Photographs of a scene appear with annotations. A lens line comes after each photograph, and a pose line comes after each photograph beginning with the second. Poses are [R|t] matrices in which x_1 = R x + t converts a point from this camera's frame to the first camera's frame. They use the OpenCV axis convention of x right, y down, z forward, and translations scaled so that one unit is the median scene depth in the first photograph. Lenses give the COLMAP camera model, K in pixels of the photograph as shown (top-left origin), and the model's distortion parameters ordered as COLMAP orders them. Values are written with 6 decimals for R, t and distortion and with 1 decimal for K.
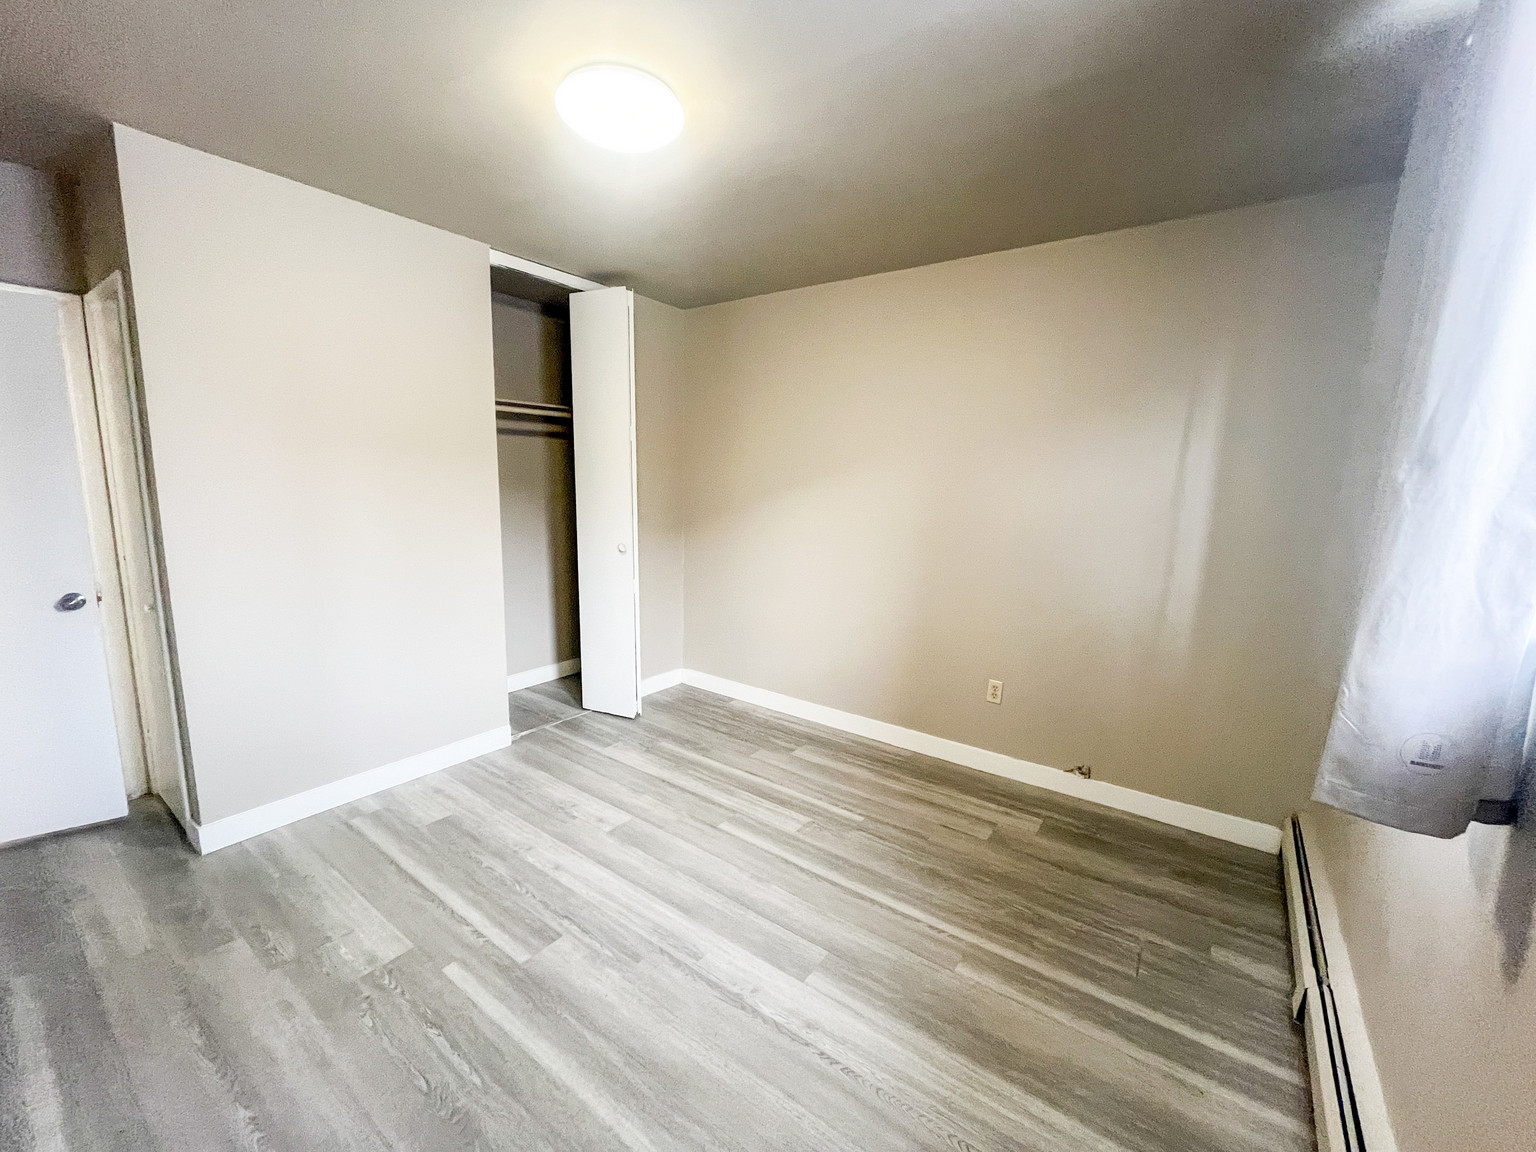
lens RADIAL K [[628.8, 0, 768.7], [0, 628.8, 573.2], [0, 0, 1]] dist [-0.001838, 0.000717]
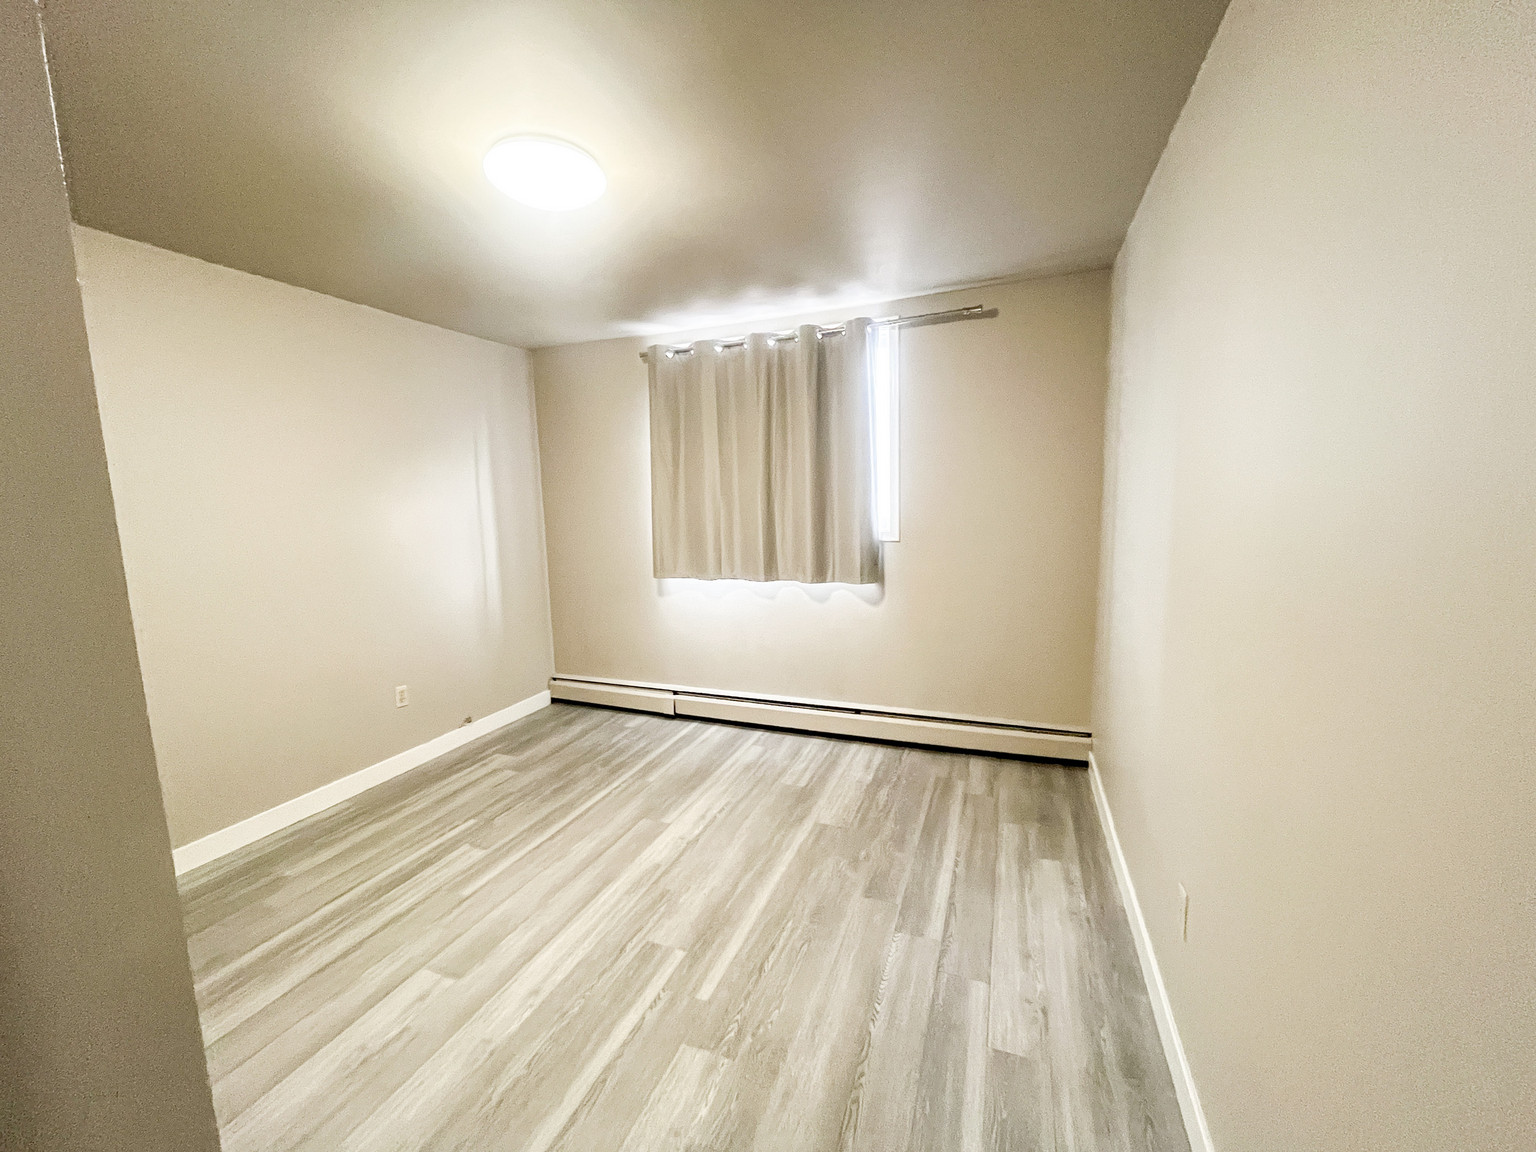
lens RADIAL K [[628.8, 0, 768.2], [0, 628.8, 576.1], [0, 0, 1]] dist [-0.001838, 0.000717]
pose [[-0.261615, -0.136294, 0.955501, -1.125383], [0.163924, 0.969322, 0.183147, -0.153244], [-0.951150, 0.204544, -0.231248, 0.797819]]
